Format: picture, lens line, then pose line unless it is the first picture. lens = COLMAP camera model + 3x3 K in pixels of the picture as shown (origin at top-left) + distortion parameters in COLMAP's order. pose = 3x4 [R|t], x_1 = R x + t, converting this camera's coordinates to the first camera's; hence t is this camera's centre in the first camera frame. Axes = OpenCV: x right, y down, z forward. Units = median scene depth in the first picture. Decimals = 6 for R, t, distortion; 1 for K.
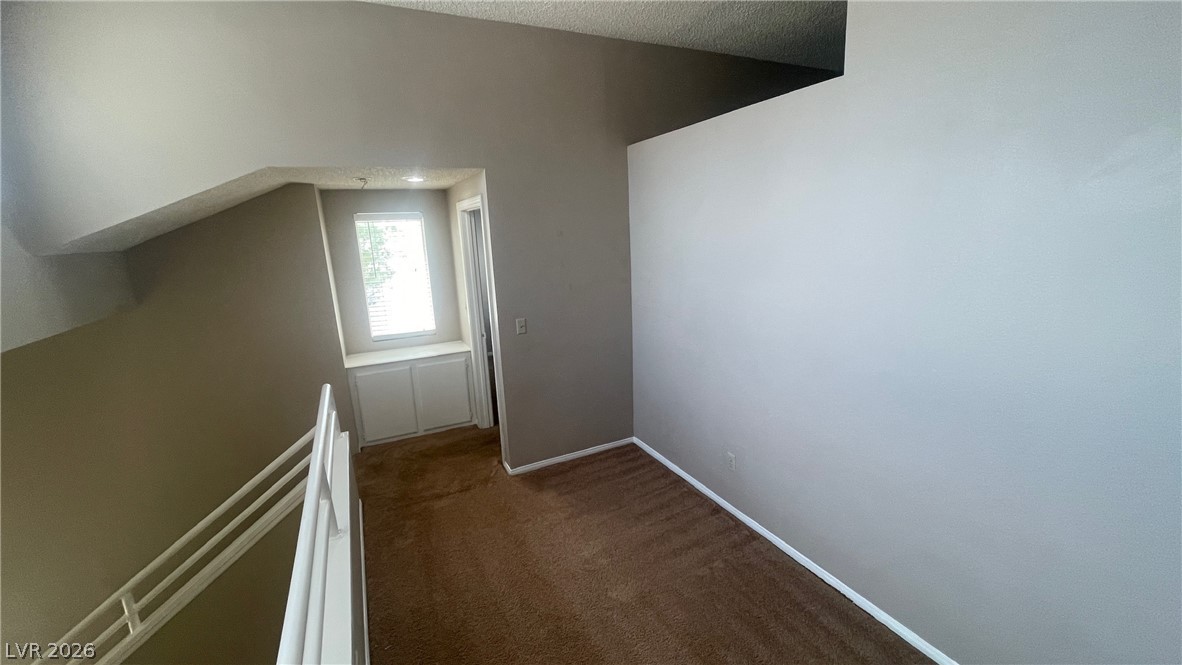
lens RADIAL K [[476.4, 0, 591.0], [0, 476.4, 332.5], [0, 0, 1]] dist [-0.000056, -0.000050]
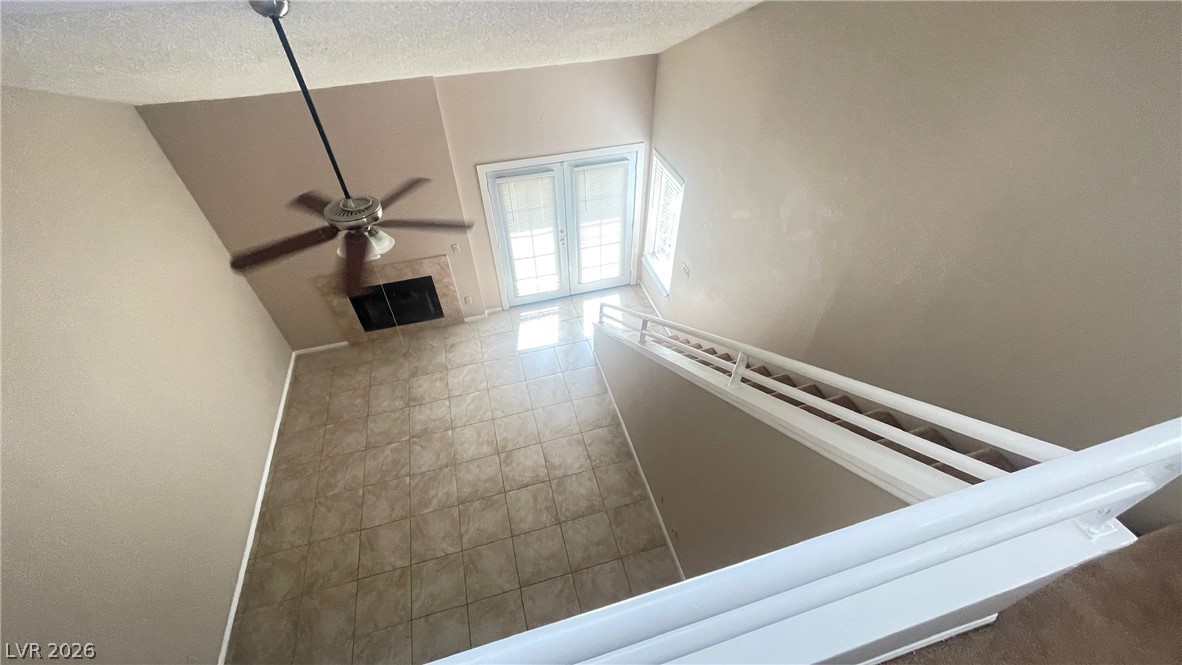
lens RADIAL K [[476.4, 0, 591.0], [0, 476.4, 332.5], [0, 0, 1]] dist [-0.000056, -0.000050]
pose [[-0.178586, 0.716650, -0.674181, -0.335636], [-0.196619, 0.645382, 0.738121, -0.046183], [0.964079, 0.264375, 0.025651, 0.615941]]
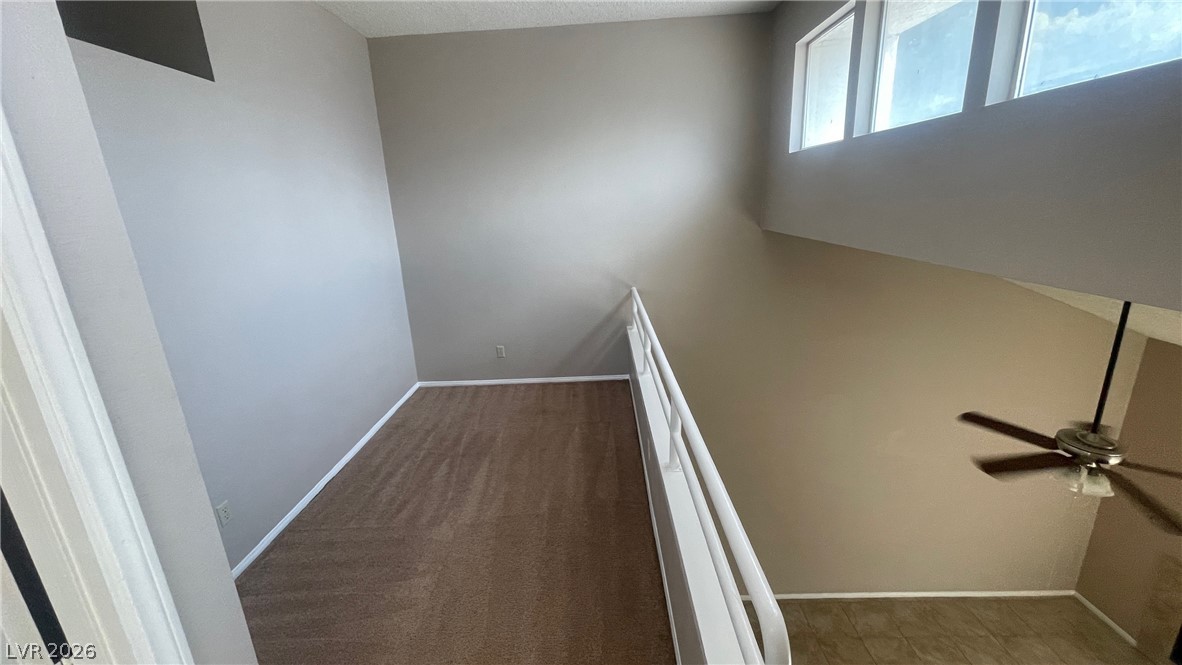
lens RADIAL K [[476.4, 0, 591.0], [0, 476.4, 332.5], [0, 0, 1]] dist [-0.000056, -0.000050]
pose [[-0.883367, -0.044161, 0.466596, -0.526359], [0.182210, 0.884876, 0.428712, -0.162116], [-0.431812, 0.463729, -0.773624, 1.027404]]
